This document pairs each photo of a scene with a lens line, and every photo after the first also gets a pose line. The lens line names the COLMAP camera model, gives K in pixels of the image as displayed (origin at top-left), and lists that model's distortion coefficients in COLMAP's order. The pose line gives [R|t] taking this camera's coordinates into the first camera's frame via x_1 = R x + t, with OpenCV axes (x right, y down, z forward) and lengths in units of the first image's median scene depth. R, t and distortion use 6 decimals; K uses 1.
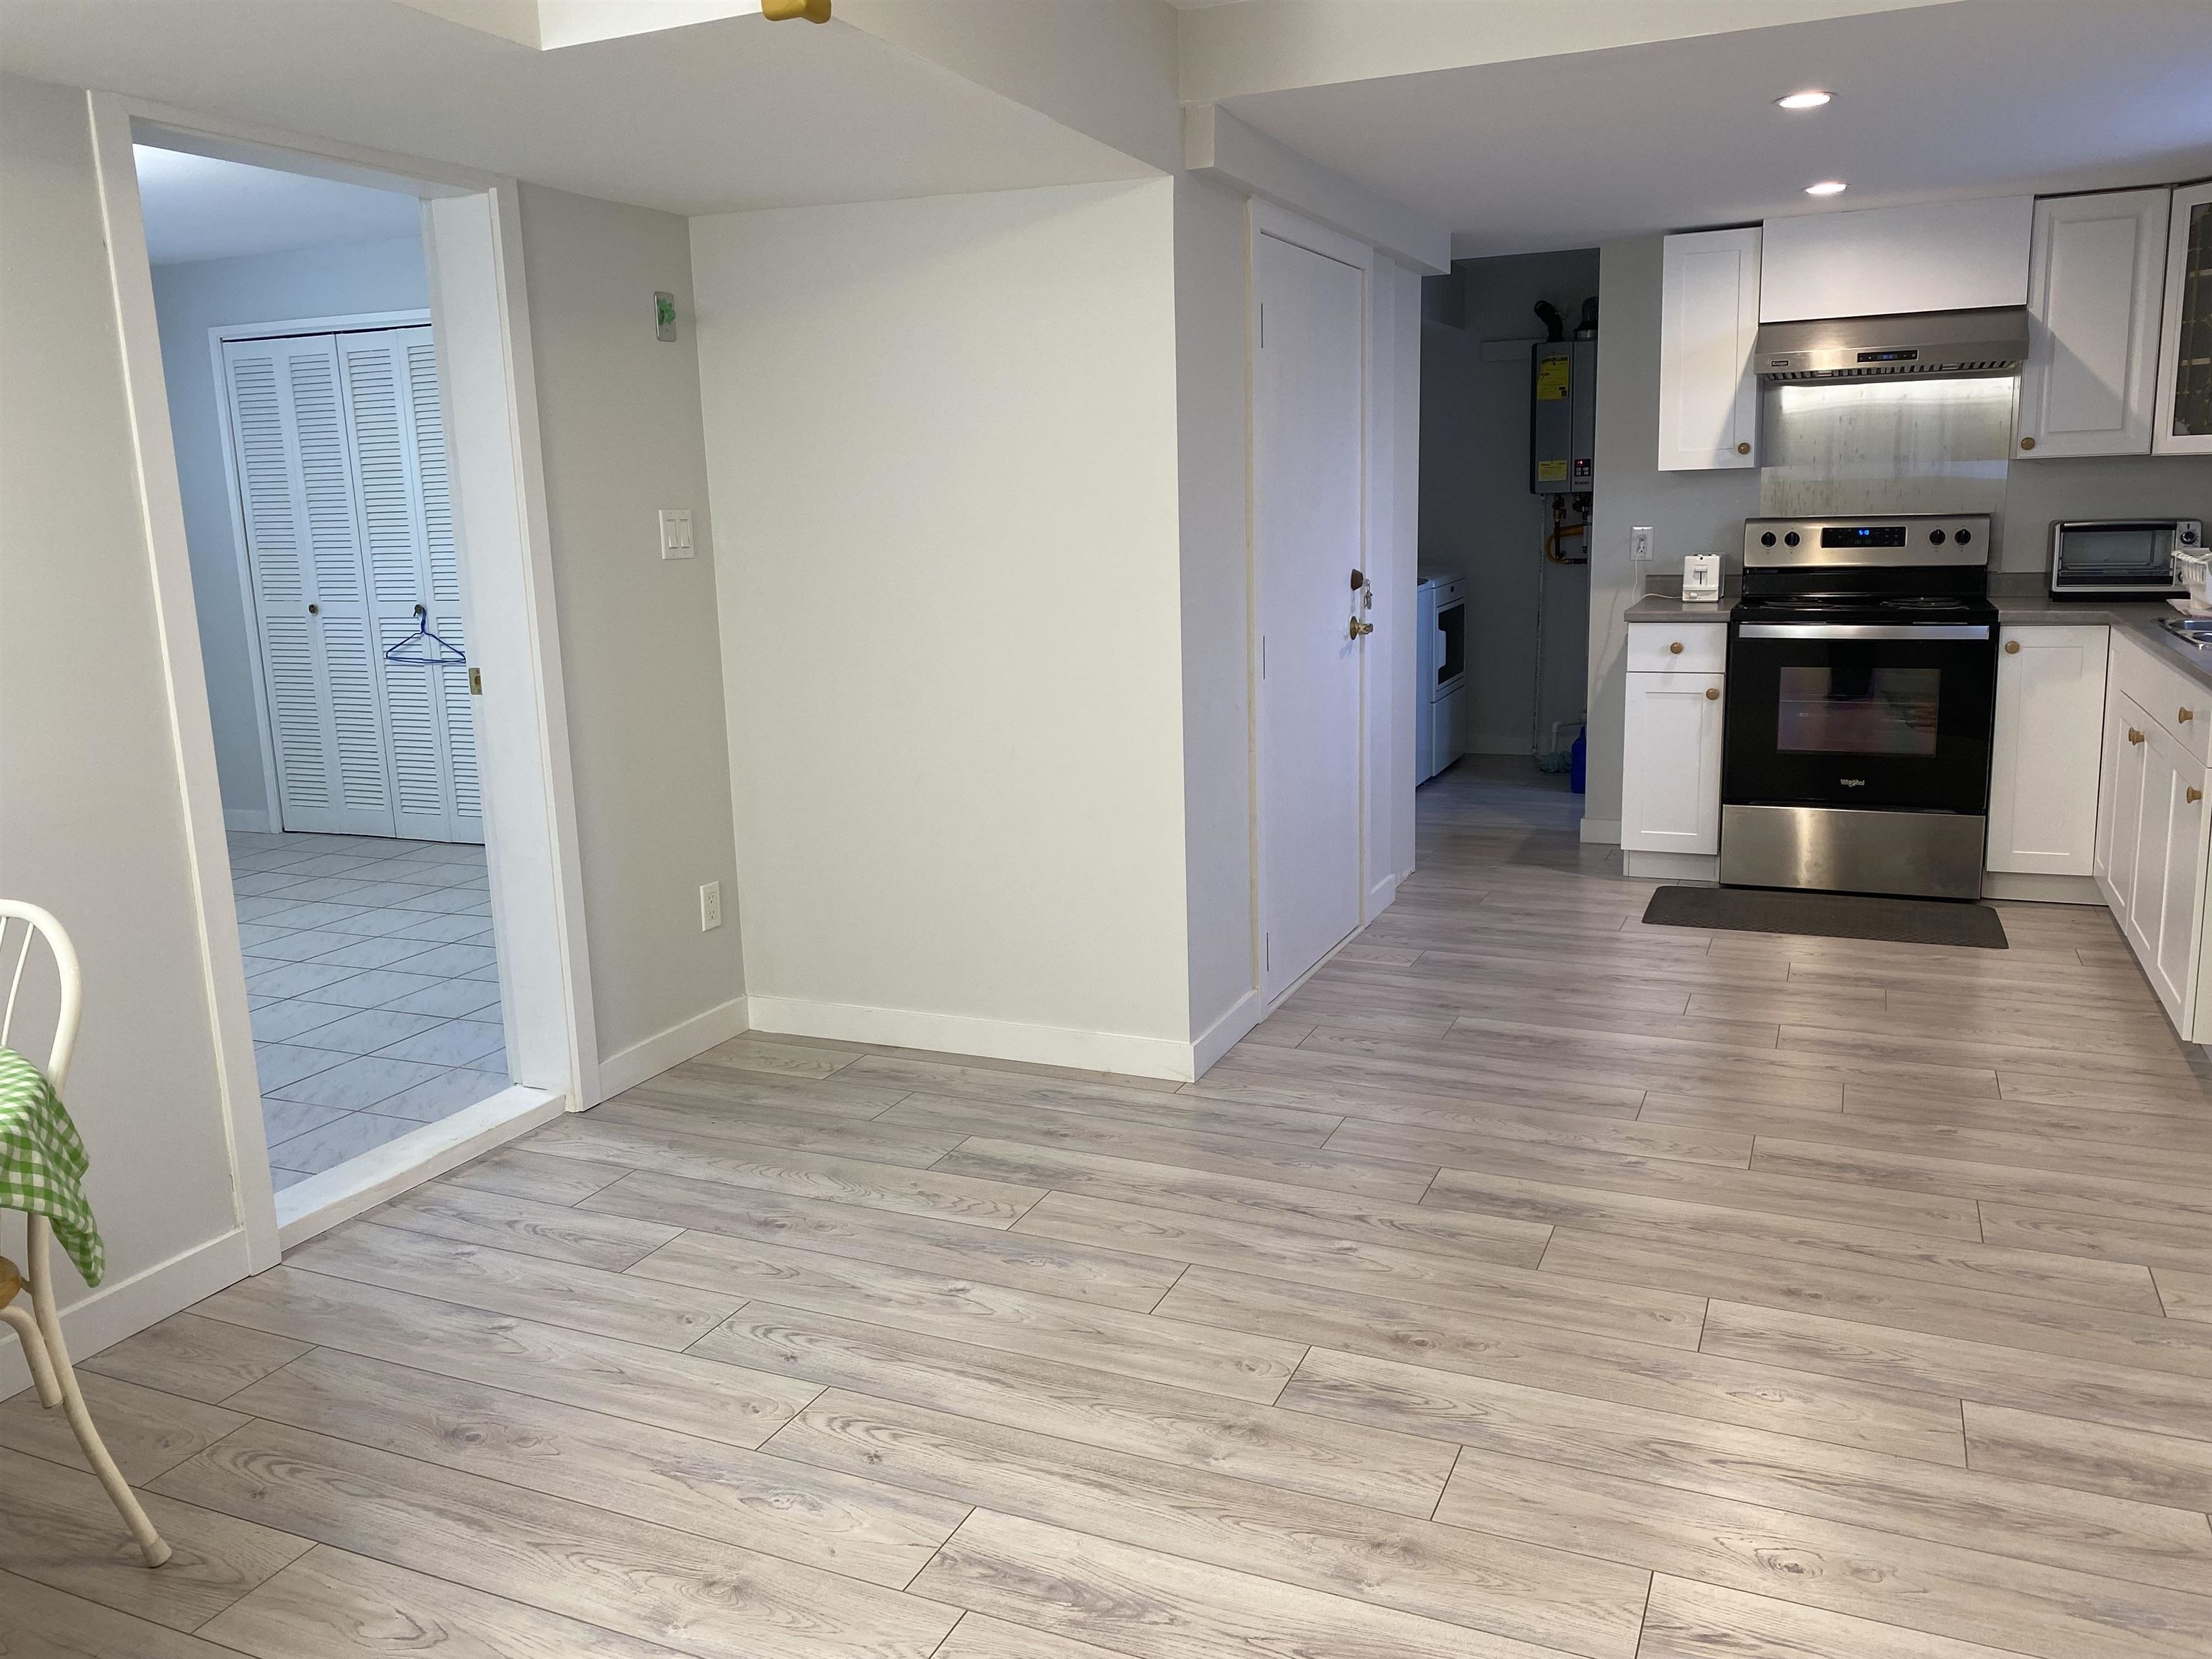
lens RADIAL K [[1703.6, 0, 1113.9], [0, 1703.6, 824.9], [0, 0, 1]] dist [0.041434, -0.036332]
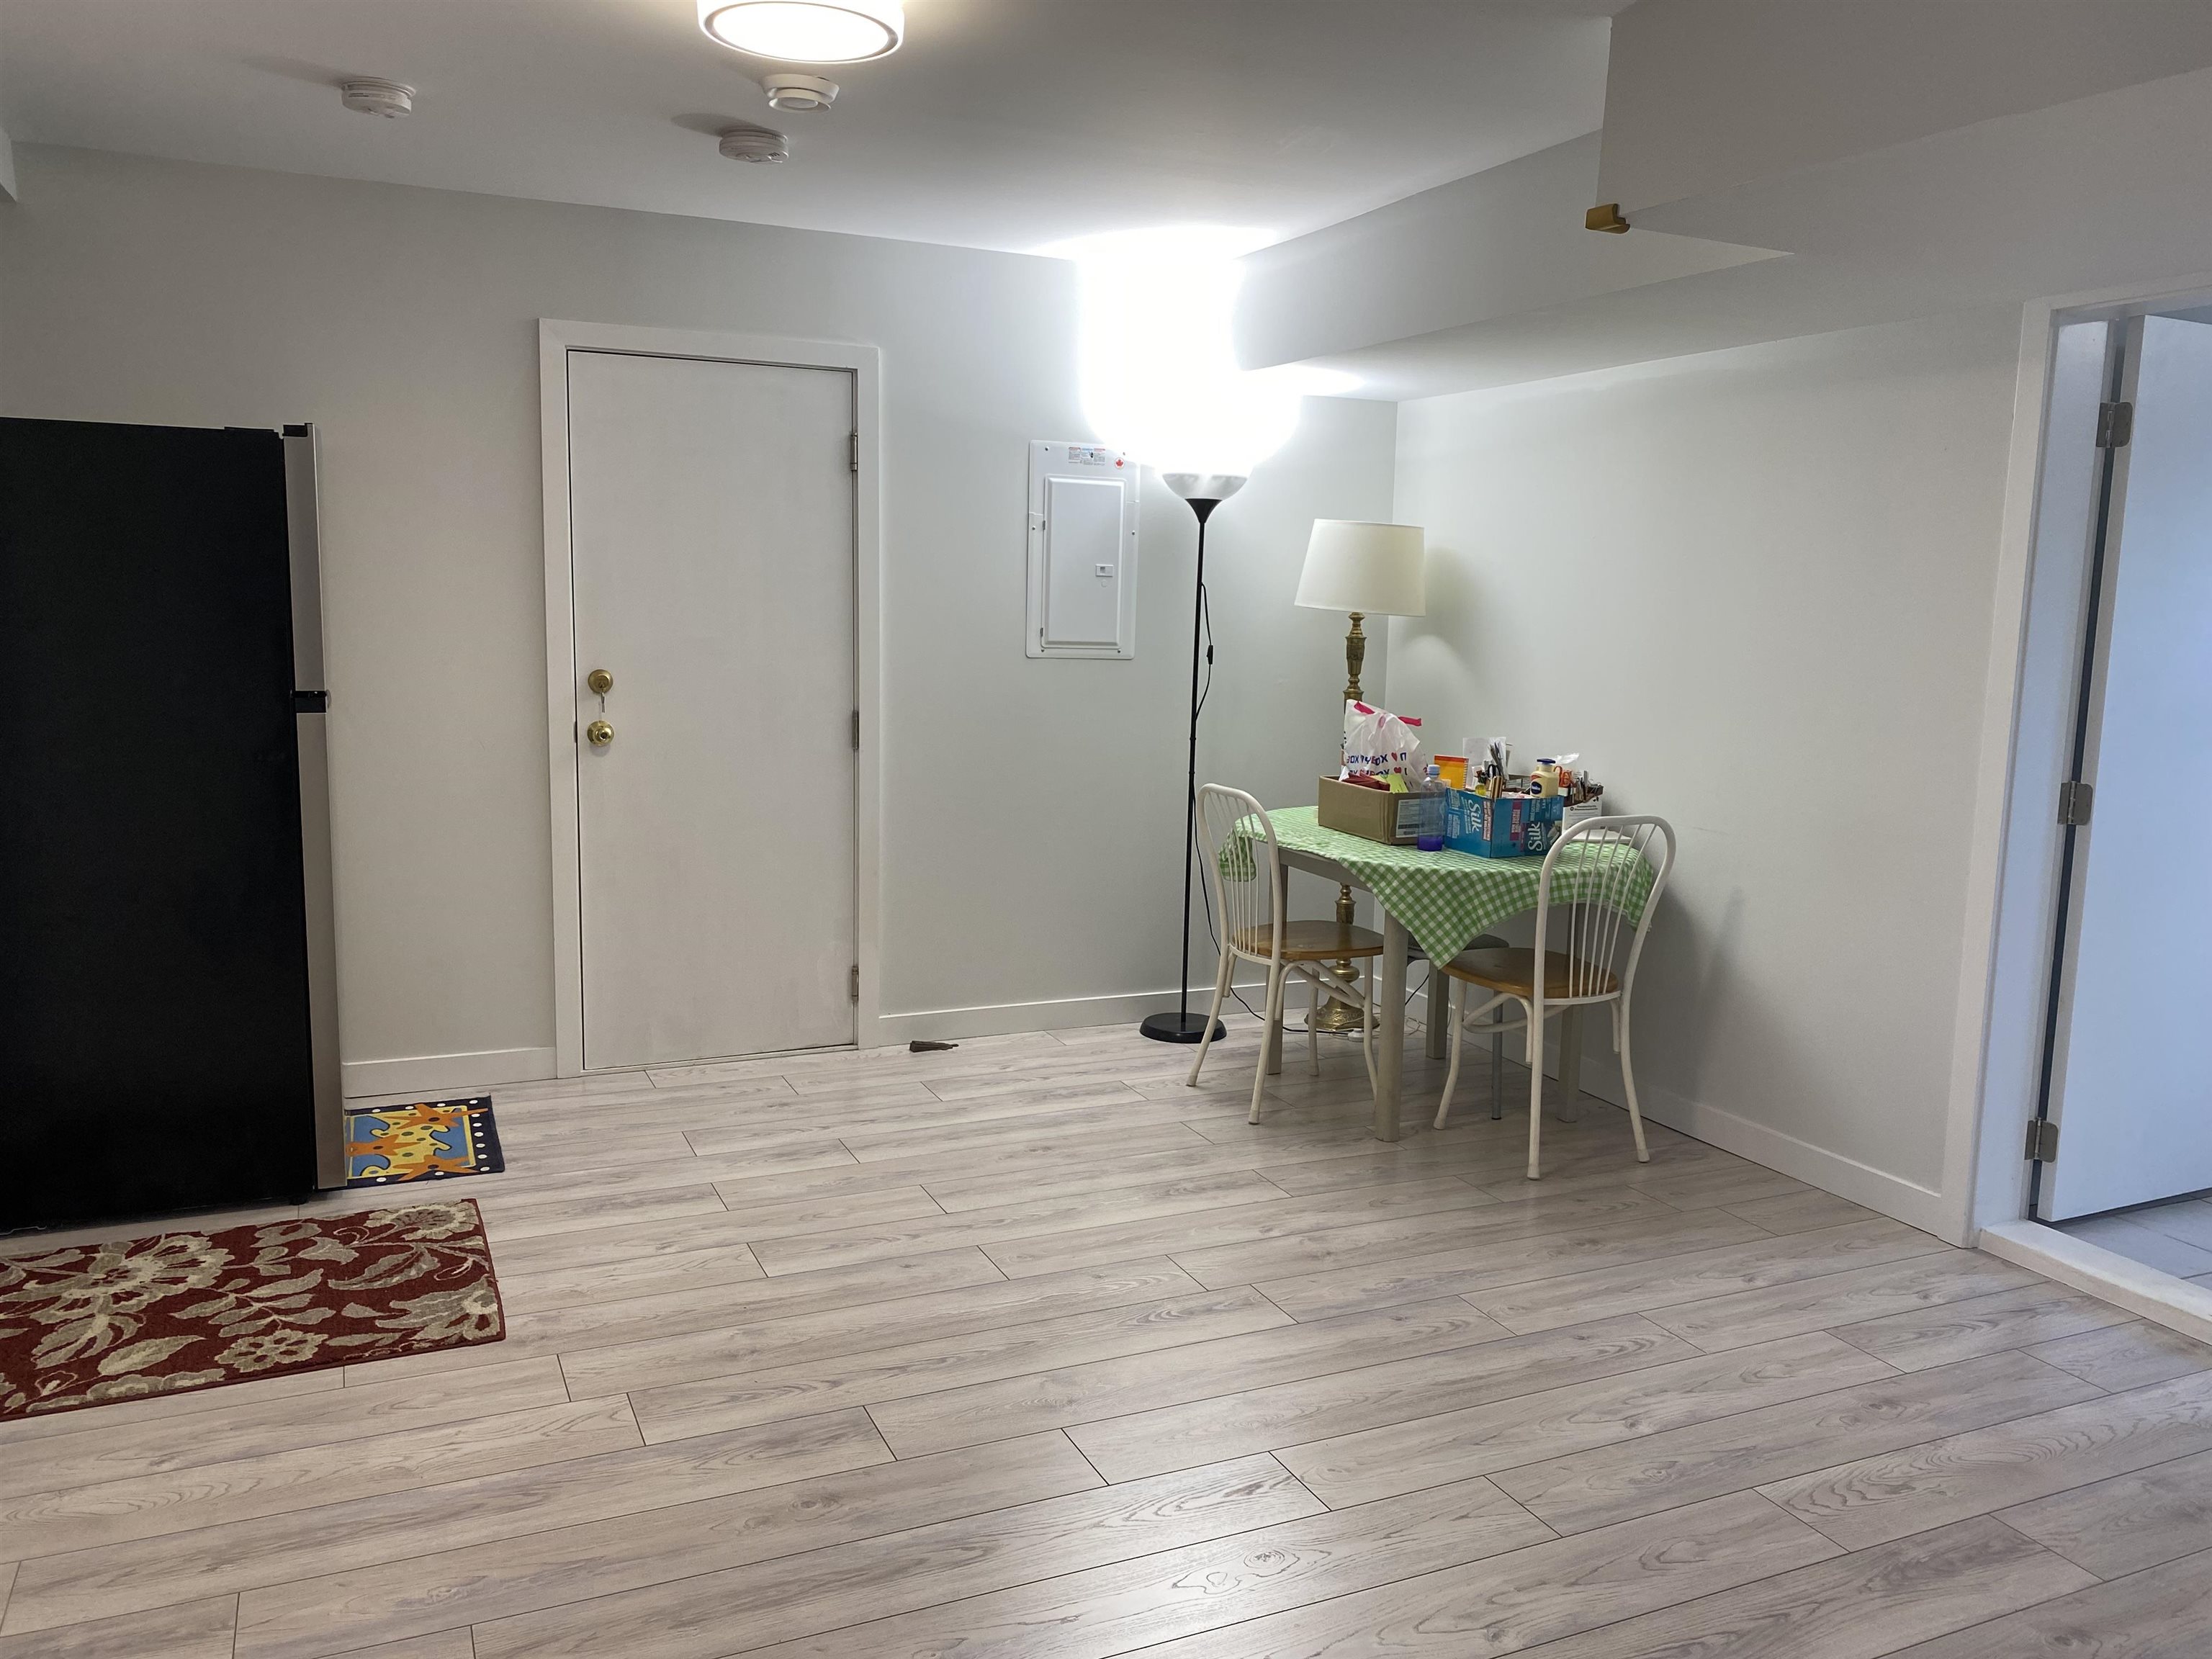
lens RADIAL K [[1703.6, 0, 1114.0], [0, 1703.6, 828.6], [0, 0, 1]] dist [0.041434, -0.036332]
pose [[-0.670660, 0.113864, -0.732973, 0.796562], [-0.150343, 0.946772, 0.284638, -0.288867], [0.726369, 0.301093, -0.617844, 1.295470]]
